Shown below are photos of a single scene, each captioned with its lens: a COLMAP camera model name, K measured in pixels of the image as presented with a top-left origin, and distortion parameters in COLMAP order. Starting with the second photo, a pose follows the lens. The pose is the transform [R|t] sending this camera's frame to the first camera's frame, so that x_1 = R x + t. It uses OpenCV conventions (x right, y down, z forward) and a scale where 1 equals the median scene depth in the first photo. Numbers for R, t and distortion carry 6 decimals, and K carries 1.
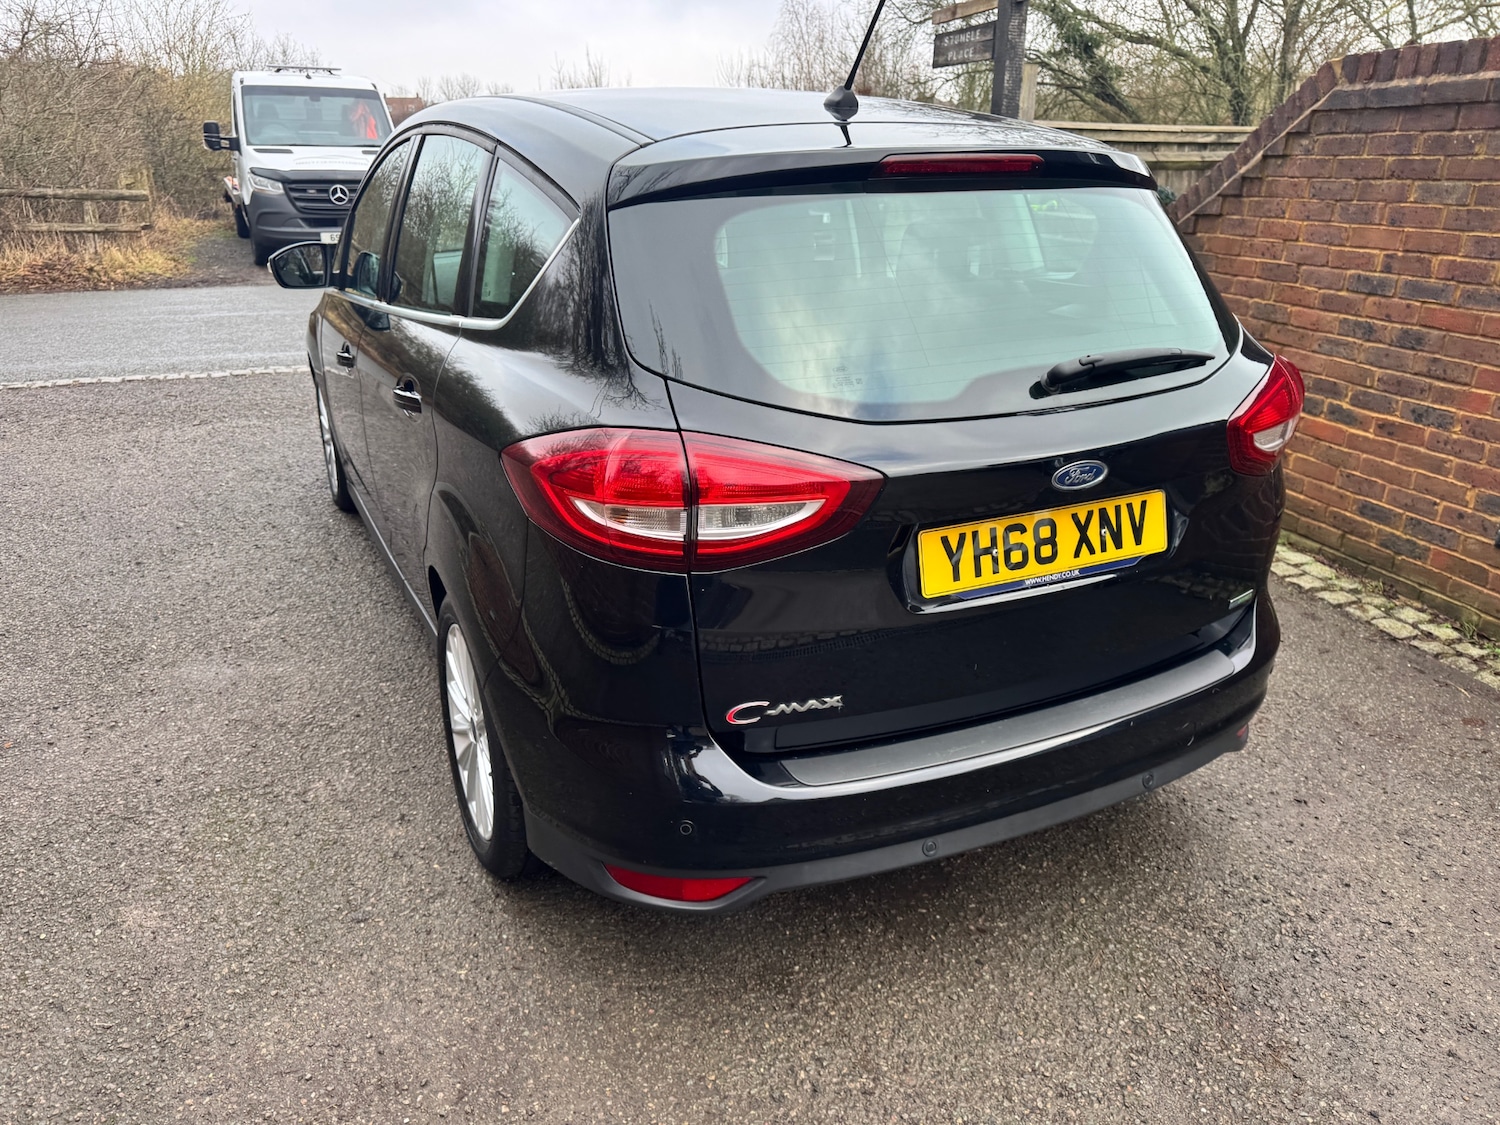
lens RADIAL K [[1074.2, 0, 724.6], [0, 1074.2, 566.3], [0, 0, 1]] dist [0.025704, -0.021784]
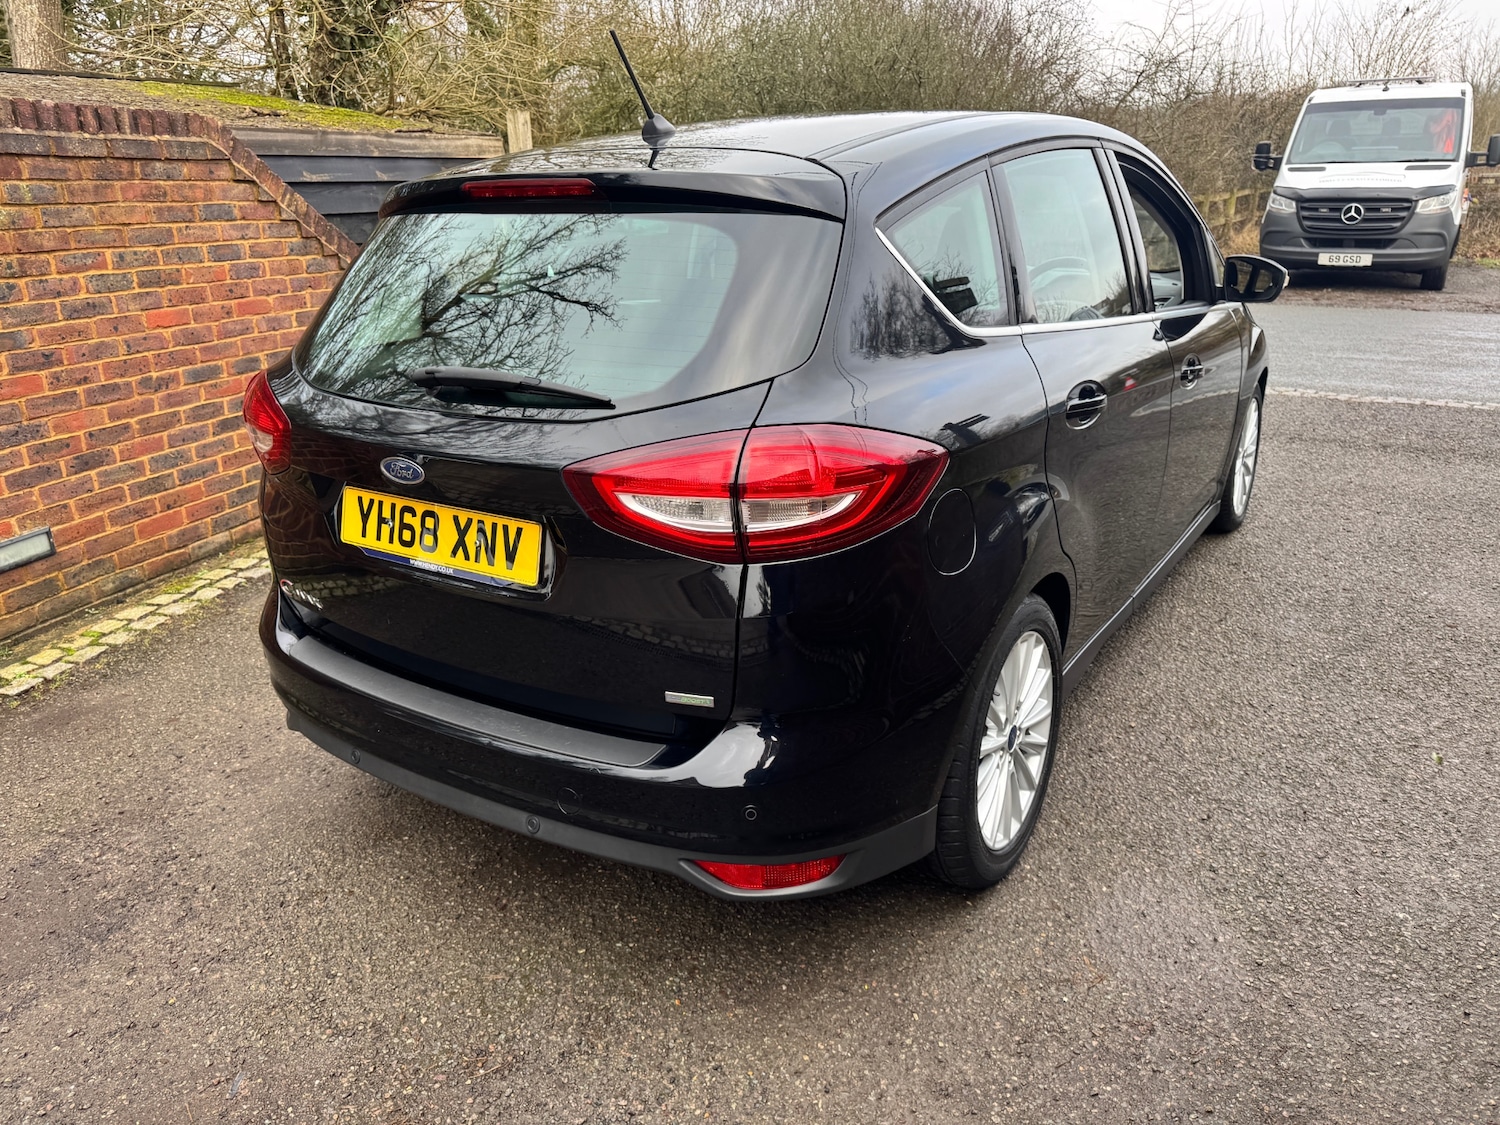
lens RADIAL K [[1074.2, 0, 737.7], [0, 1074.2, 536.8], [0, 0, 1]] dist [0.025704, -0.021784]
pose [[0.520726, 0.251821, -0.815739, 0.913025], [-0.284131, 0.952156, 0.112559, -0.155211], [0.805055, 0.173164, 0.567362, 0.428839]]
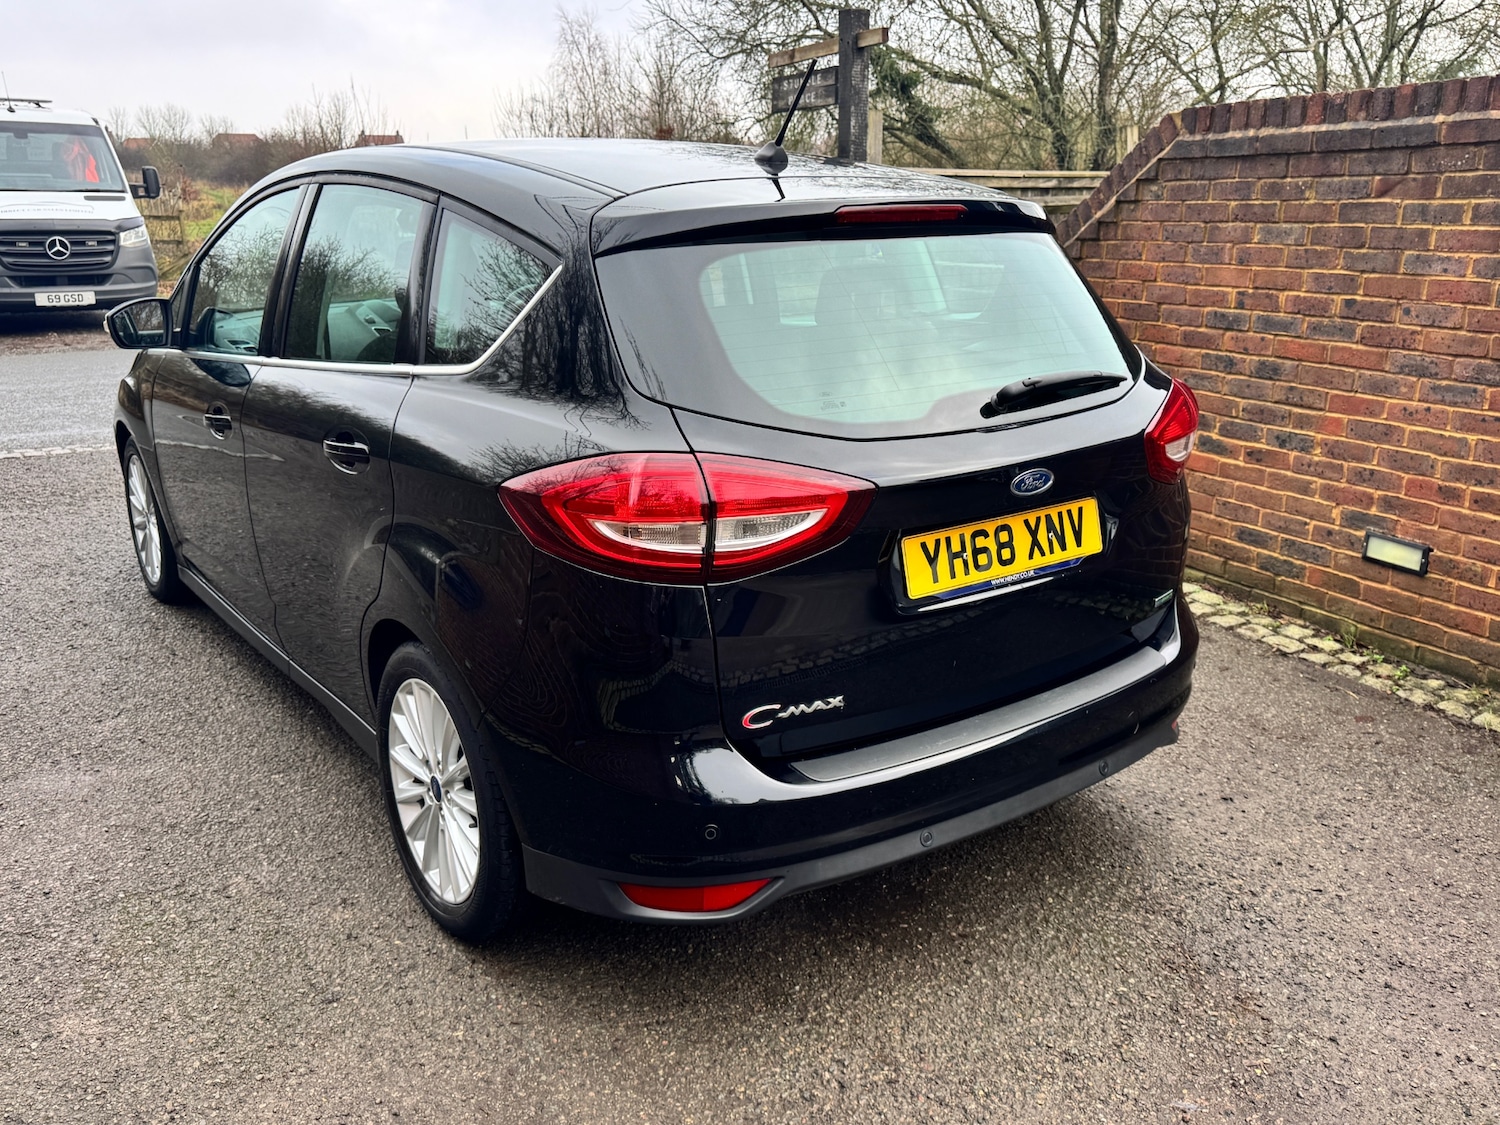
lens RADIAL K [[1265.0, 0, 749.0], [0, 1265.0, 560.7], [0, 0, 1]] dist [0.068330, -0.088067]
pose [[0.981786, -0.056269, 0.181466, -0.134188], [0.071916, 0.994130, -0.080832, 0.053351], [-0.175853, 0.092410, 0.980070, -0.155141]]
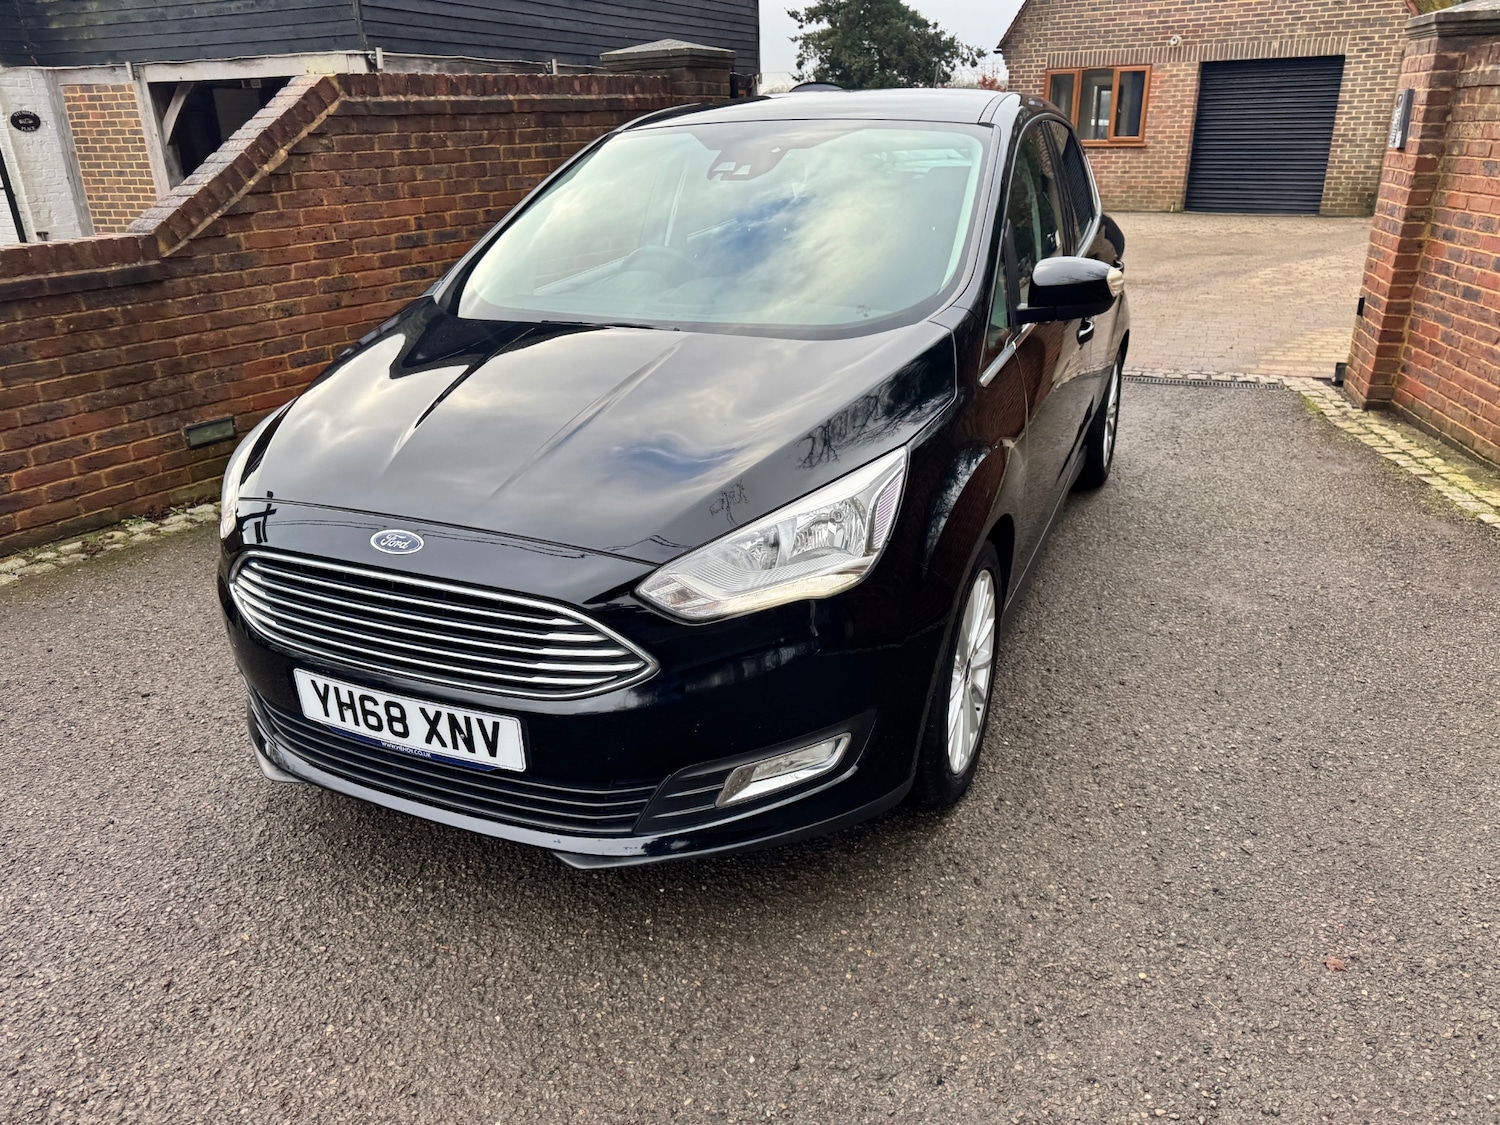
lens RADIAL K [[1071.9, 0, 755.5], [0, 1071.9, 552.5], [0, 0, 1]] dist [0.028305, -0.023699]
pose [[-0.660686, -0.262139, 0.703403, -1.131062], [0.292057, 0.773450, 0.562564, -0.856556], [-0.691517, 0.577112, -0.434448, 2.171726]]
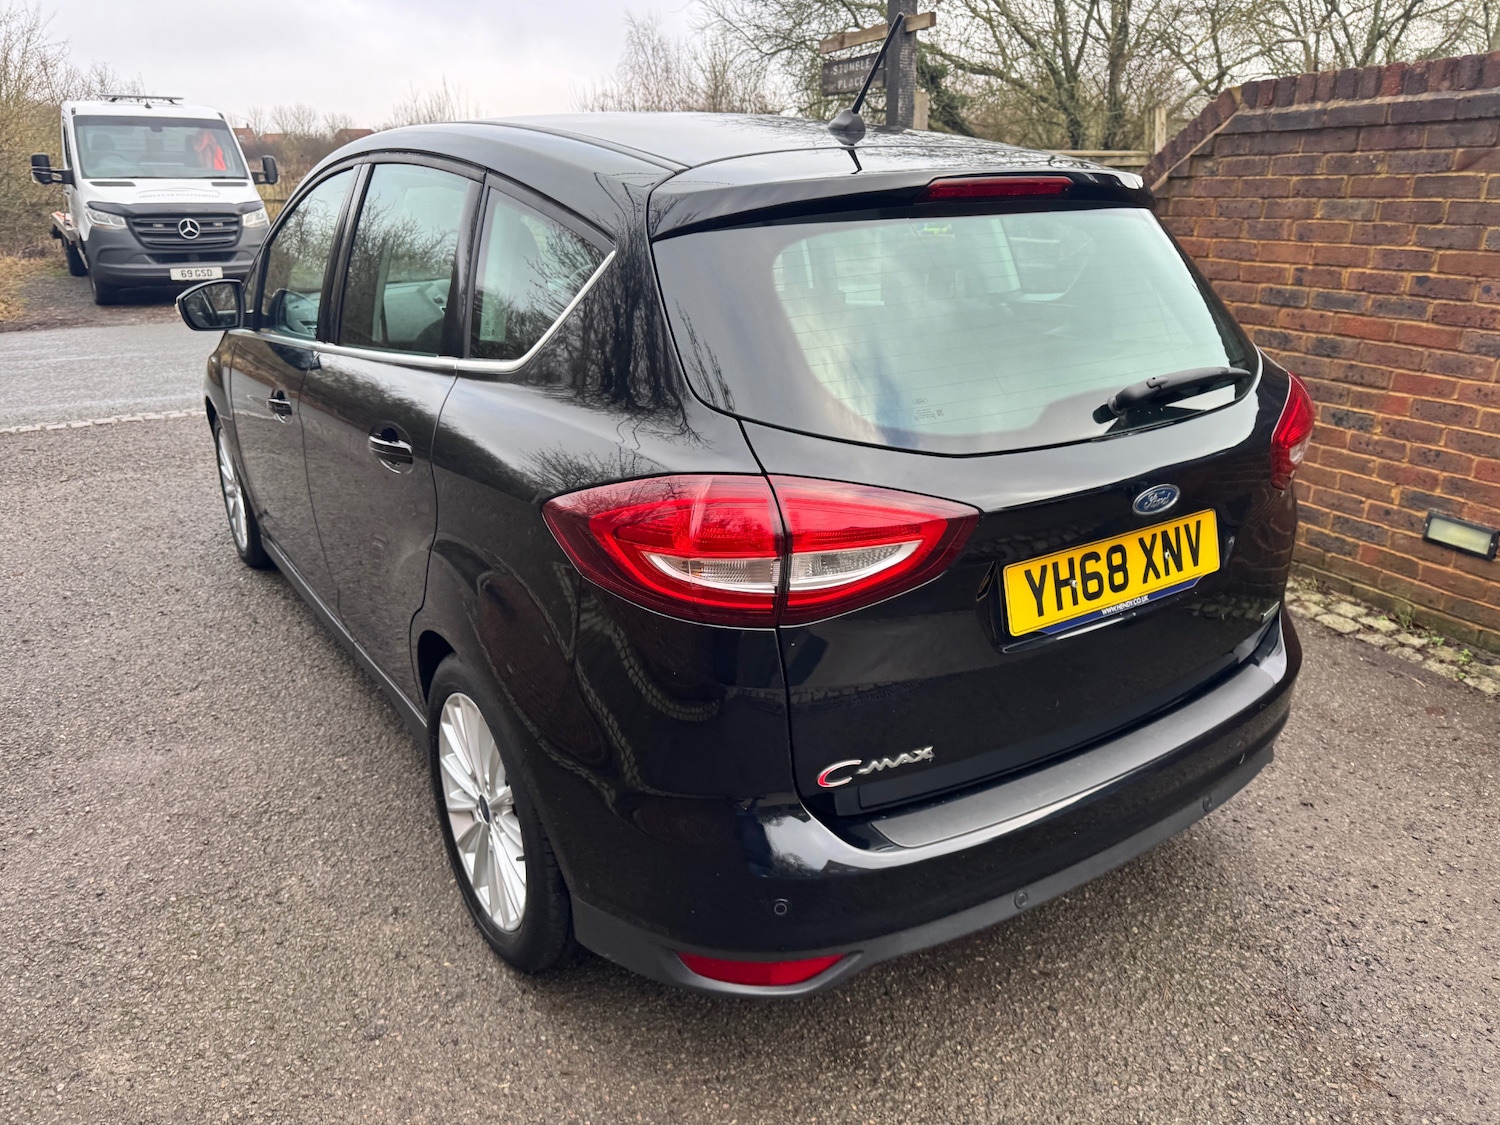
lens RADIAL K [[1074.2, 0, 734.8], [0, 1074.2, 548.4], [0, 0, 1]] dist [0.025704, -0.021784]
pose [[0.989682, -0.056162, 0.131818, -0.115176], [0.061038, 0.997582, -0.033247, -0.020421], [-0.129632, 0.040950, 0.990716, 0.055549]]
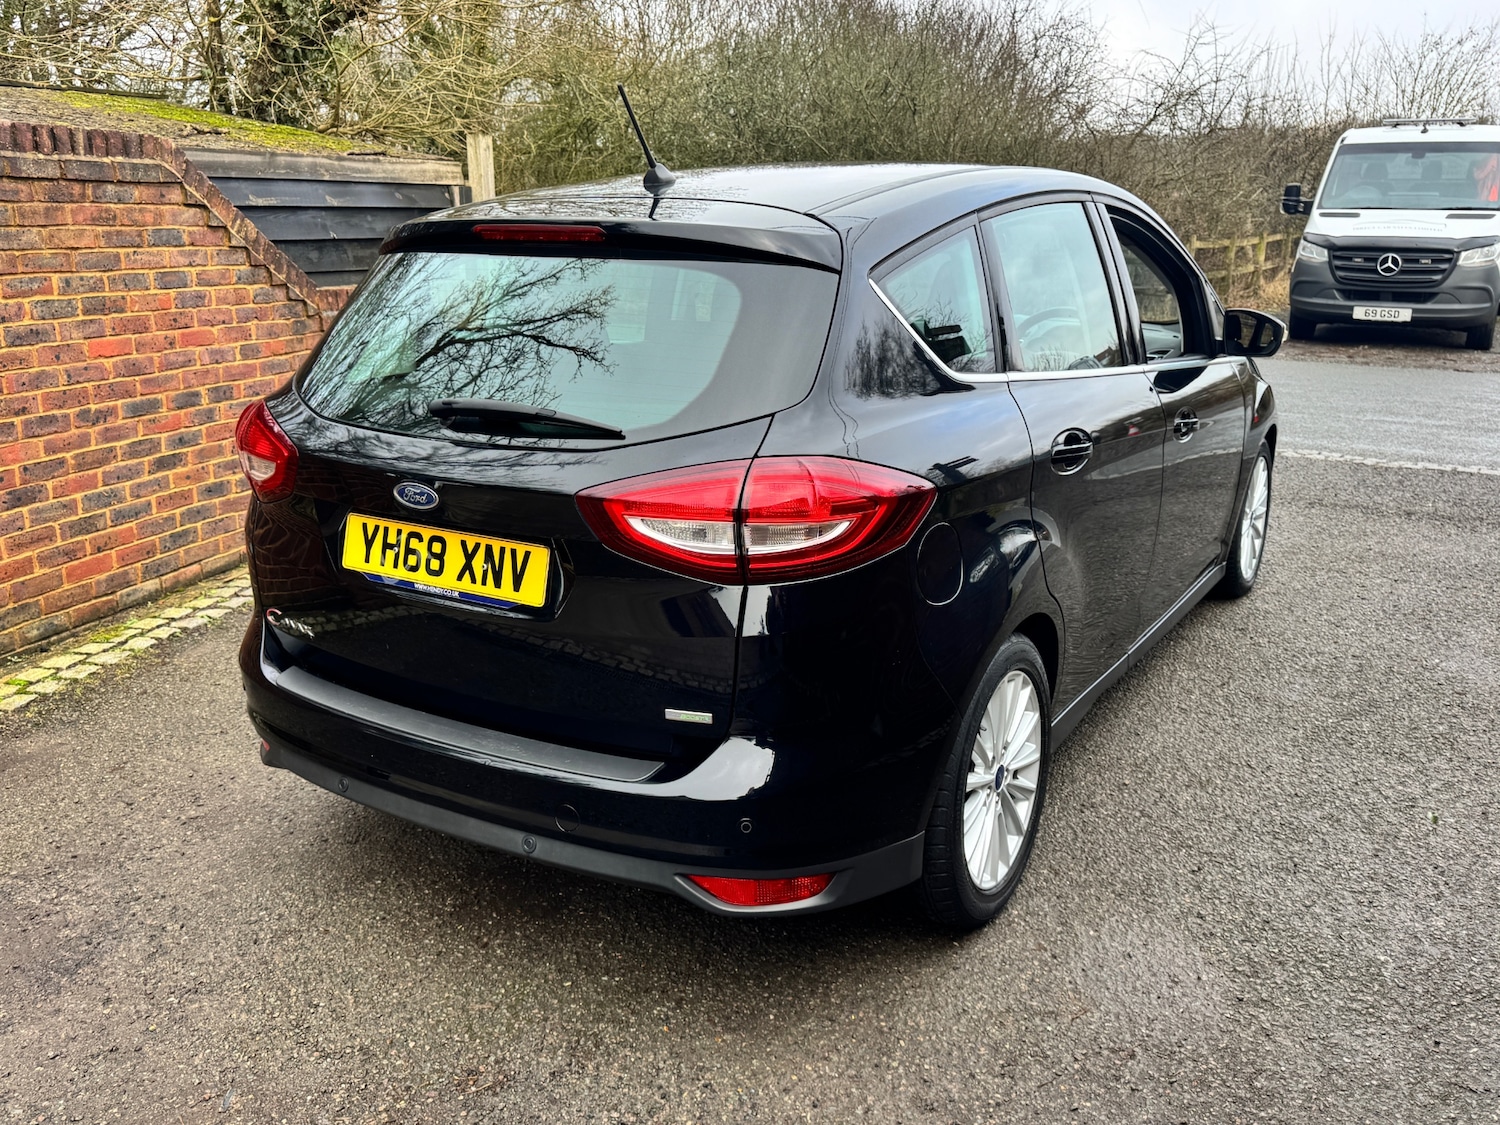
lens RADIAL K [[1265.0, 0, 726.5], [0, 1265.0, 521.8], [0, 0, 1]] dist [0.068330, -0.088067]
pose [[0.535651, 0.198467, -0.820786, 1.043517], [-0.303755, 0.952212, 0.032013, -0.130001], [0.787916, 0.232170, 0.570338, 0.320542]]
